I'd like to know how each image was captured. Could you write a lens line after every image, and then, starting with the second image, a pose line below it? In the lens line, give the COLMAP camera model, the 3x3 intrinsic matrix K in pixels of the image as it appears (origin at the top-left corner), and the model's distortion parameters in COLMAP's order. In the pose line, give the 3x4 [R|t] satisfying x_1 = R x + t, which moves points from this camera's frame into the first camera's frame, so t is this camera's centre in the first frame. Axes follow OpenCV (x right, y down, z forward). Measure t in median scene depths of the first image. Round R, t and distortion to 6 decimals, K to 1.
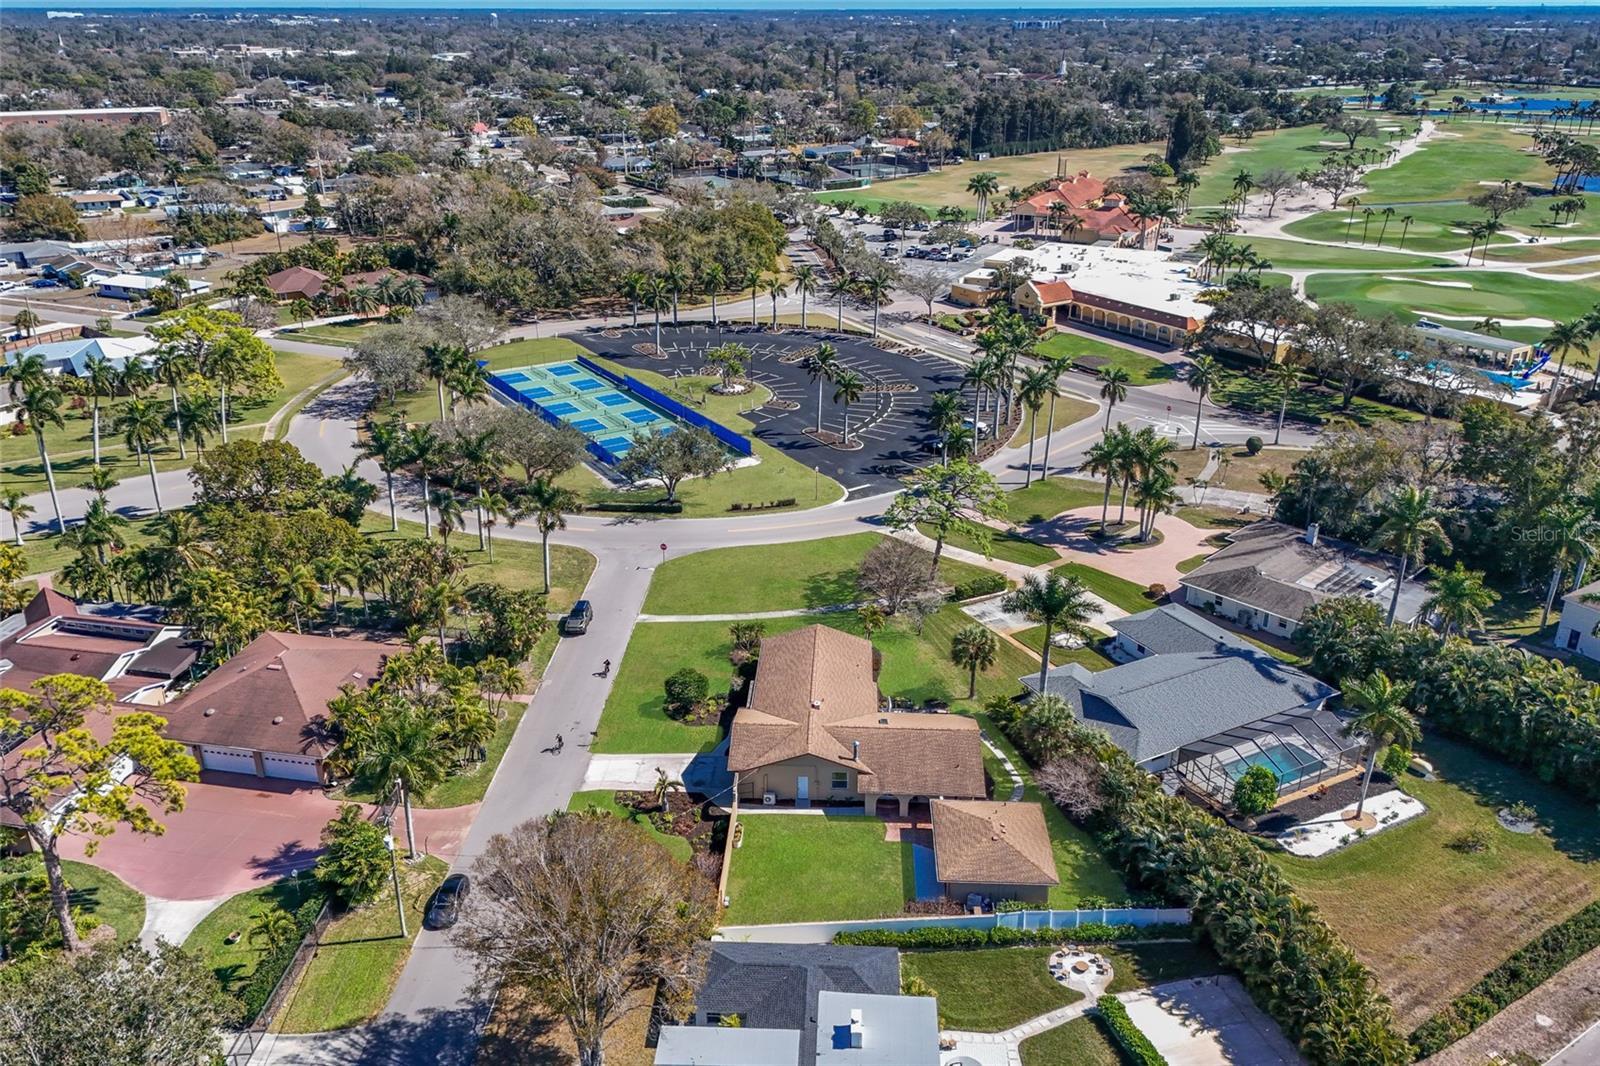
lens RADIAL K [[1208.0, 0, 811.8], [0, 1208.0, 533.8], [0, 0, 1]] dist [0.053027, -0.055668]
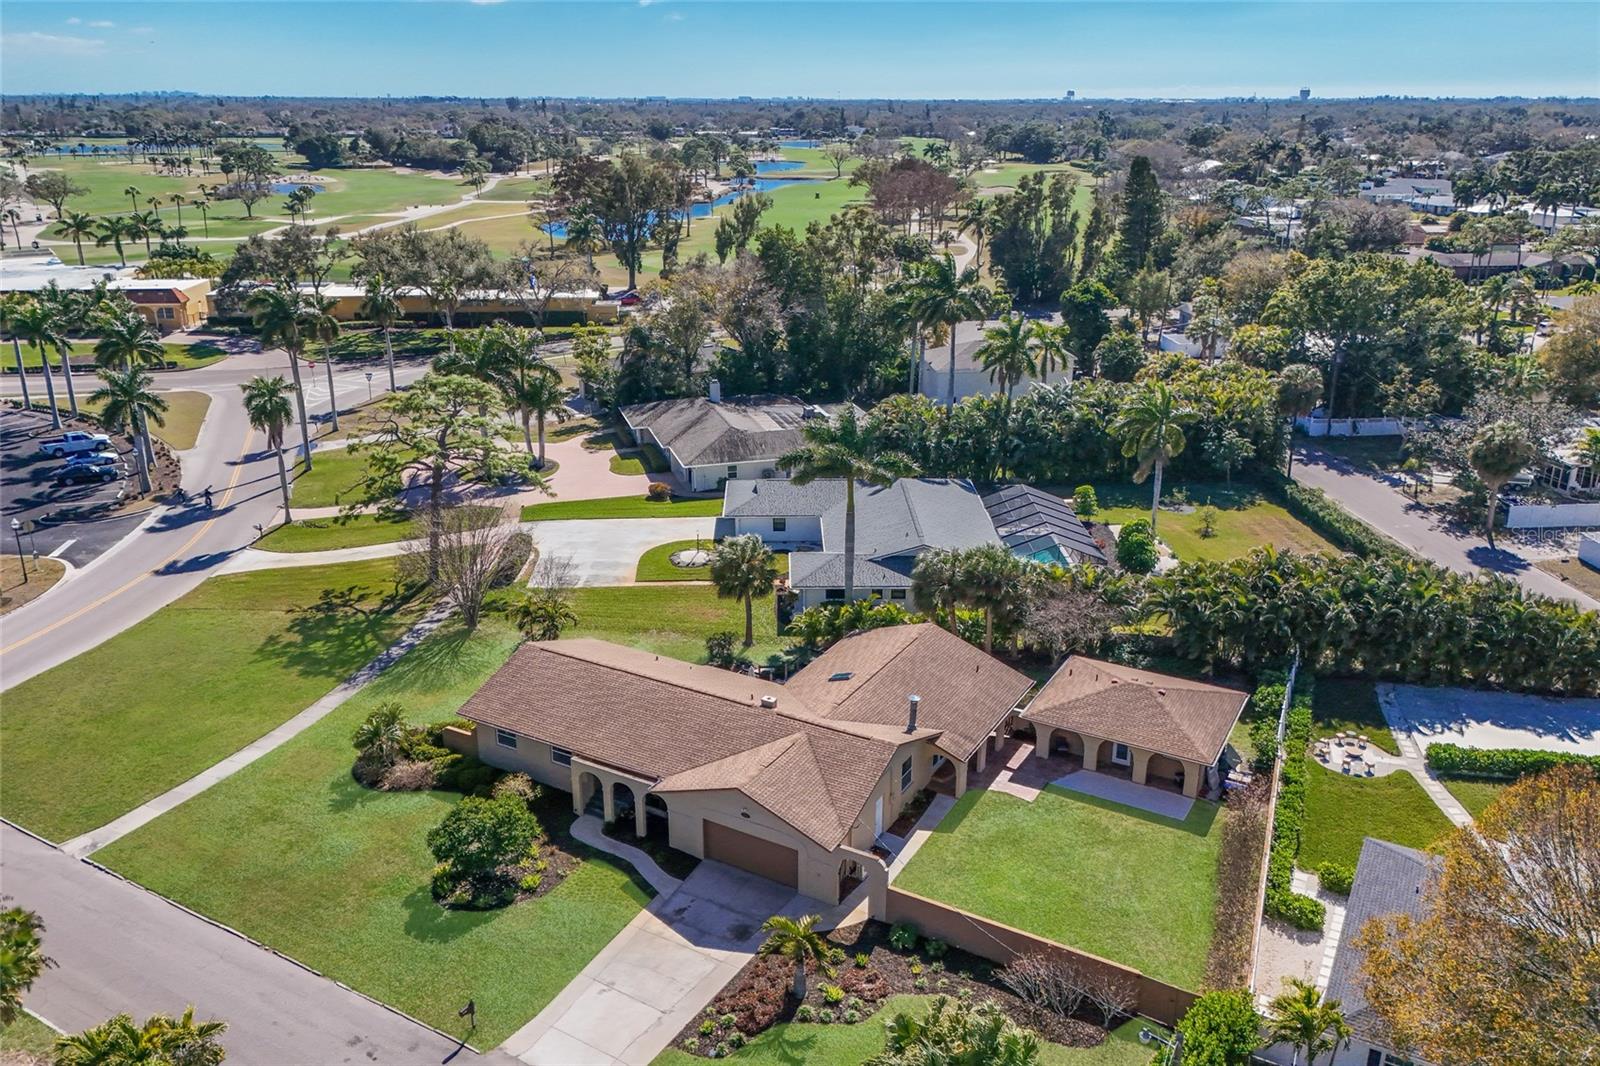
lens RADIAL K [[1208.0, 0, 807.8], [0, 1208.0, 530.9], [0, 0, 1]] dist [0.053027, -0.055668]
pose [[0.465147, -0.299022, 0.833201, -0.287436], [0.348099, 0.927182, 0.138418, -0.003843], [-0.813920, 0.225652, 0.535366, 0.435409]]
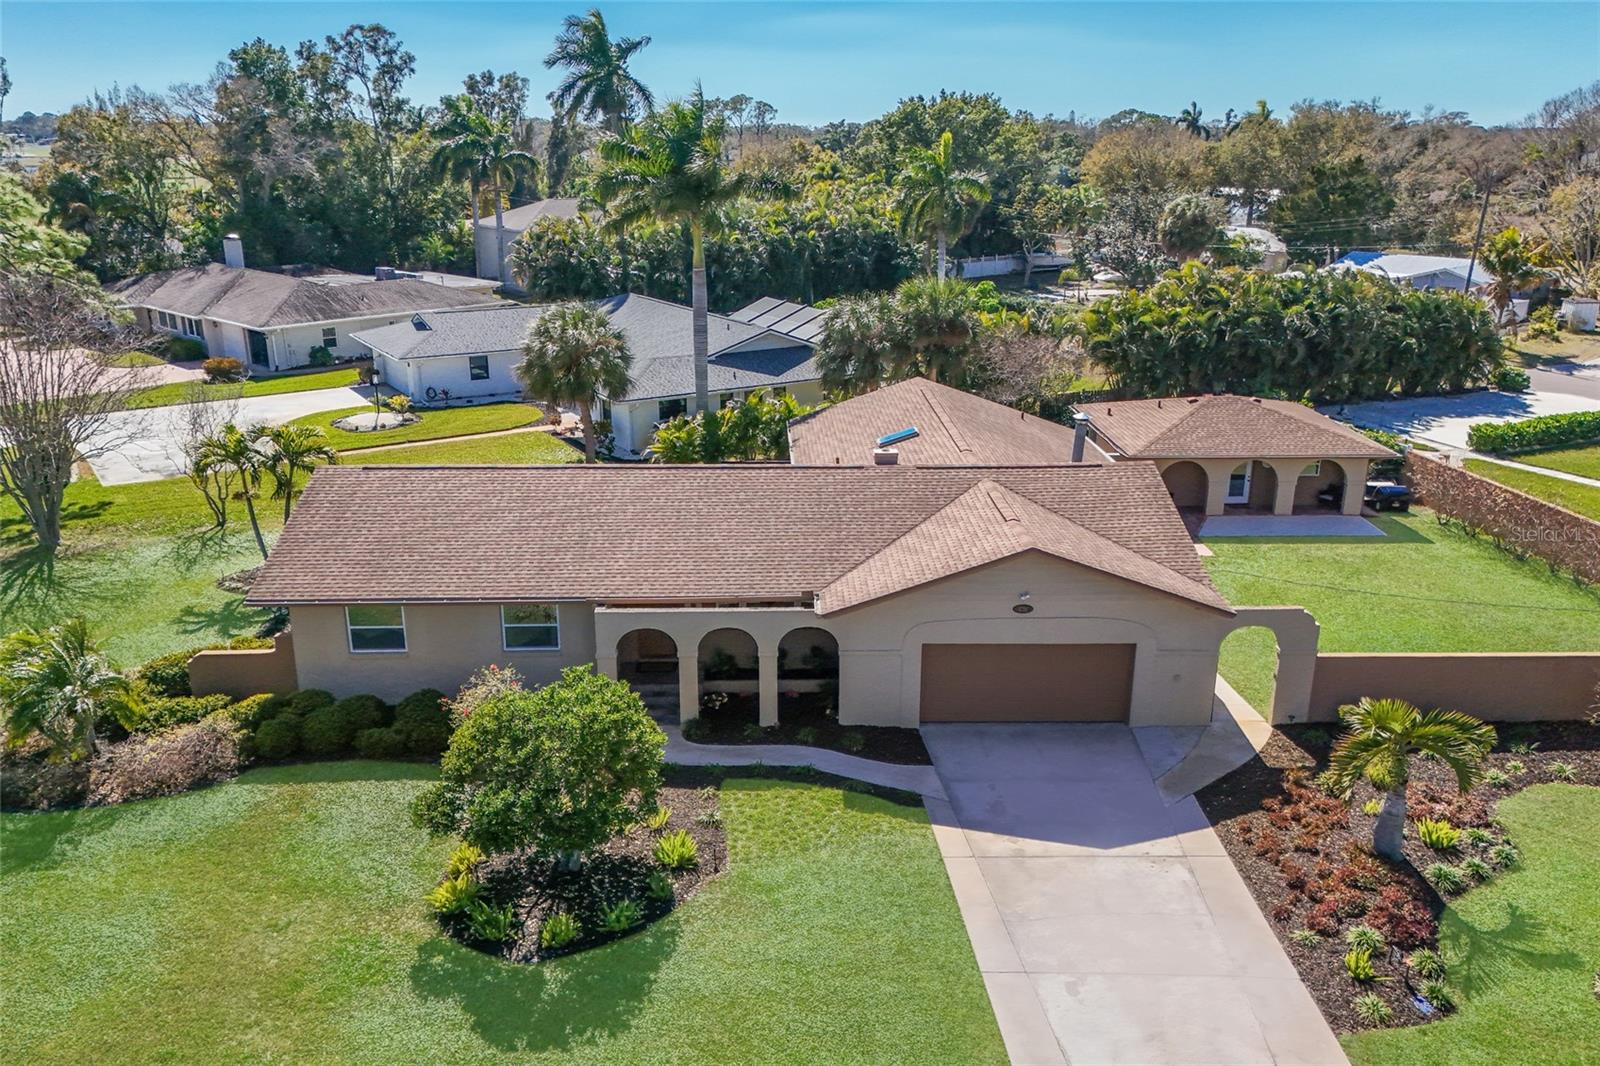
lens RADIAL K [[1208.0, 0, 801.2], [0, 1208.0, 529.1], [0, 0, 1]] dist [0.053027, -0.055668]
pose [[-0.059083, -0.319651, 0.945692, -0.200868], [0.386945, 0.865948, 0.316871, 0.030872], [-0.920208, 0.384652, 0.072525, 0.657547]]
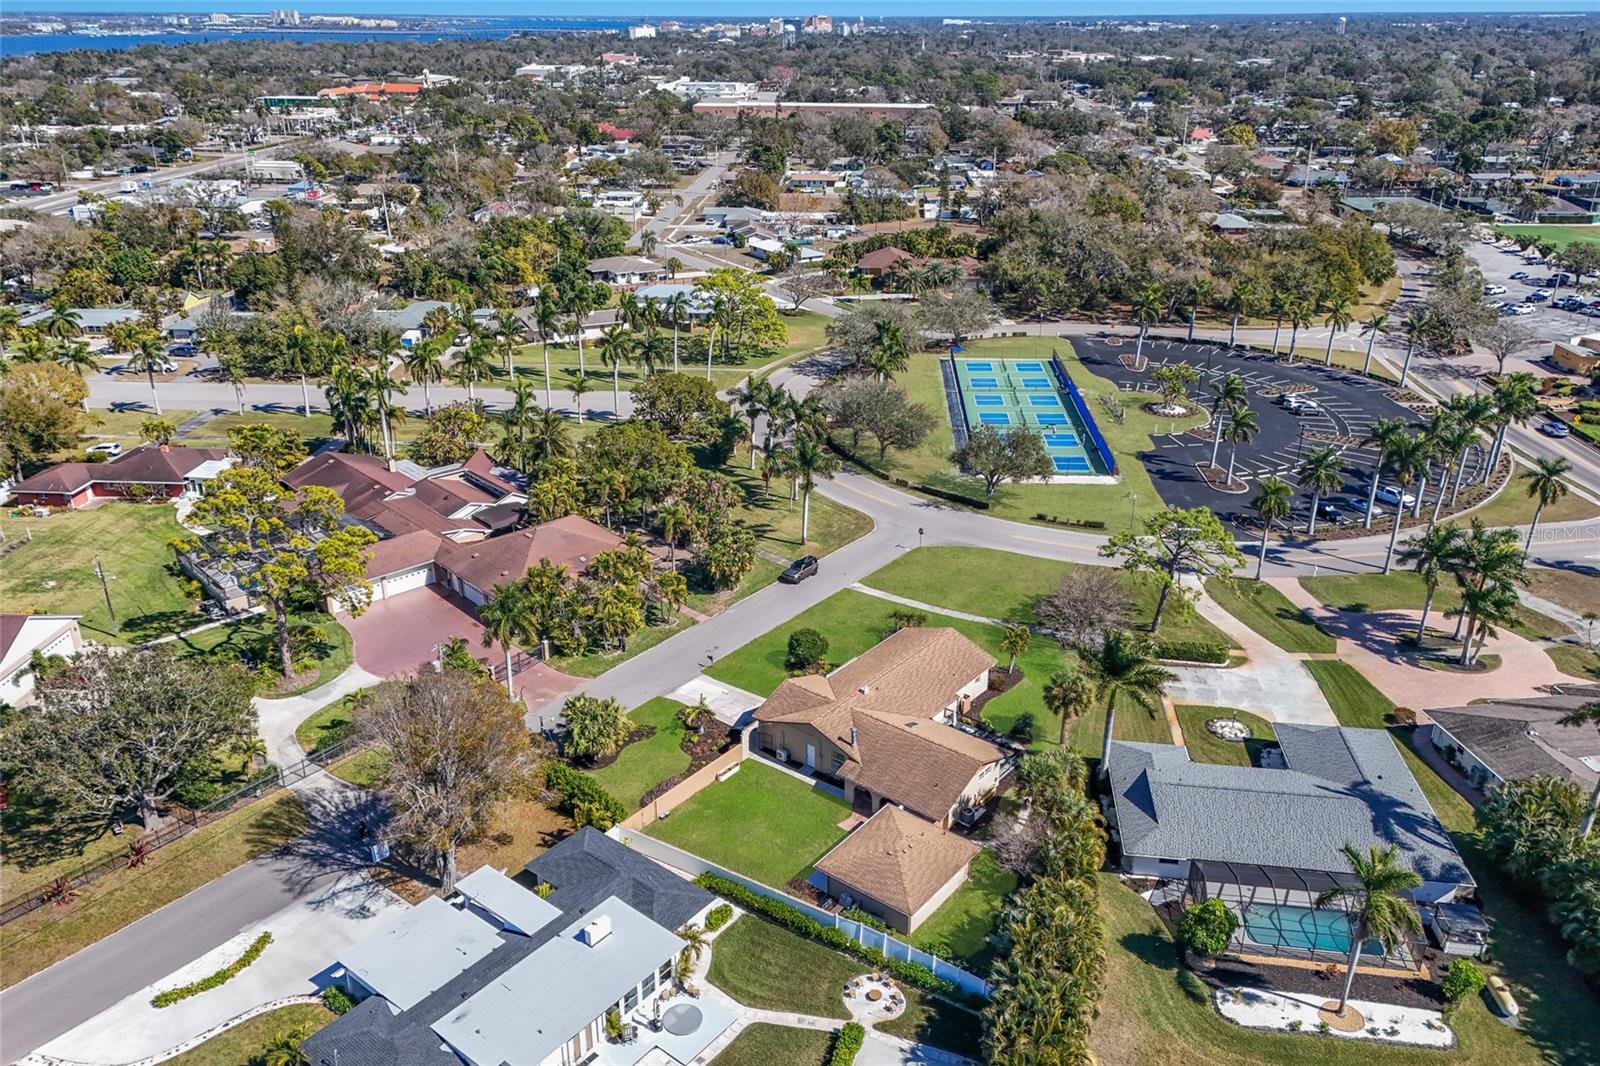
lens RADIAL K [[1208.0, 0, 803.2], [0, 1208.0, 535.0], [0, 0, 1]] dist [0.053027, -0.055668]
pose [[0.808012, 0.230420, -0.542239, 0.322817], [-0.232223, 0.970399, 0.066318, -0.028179], [0.541469, 0.072335, 0.837603, 0.065119]]
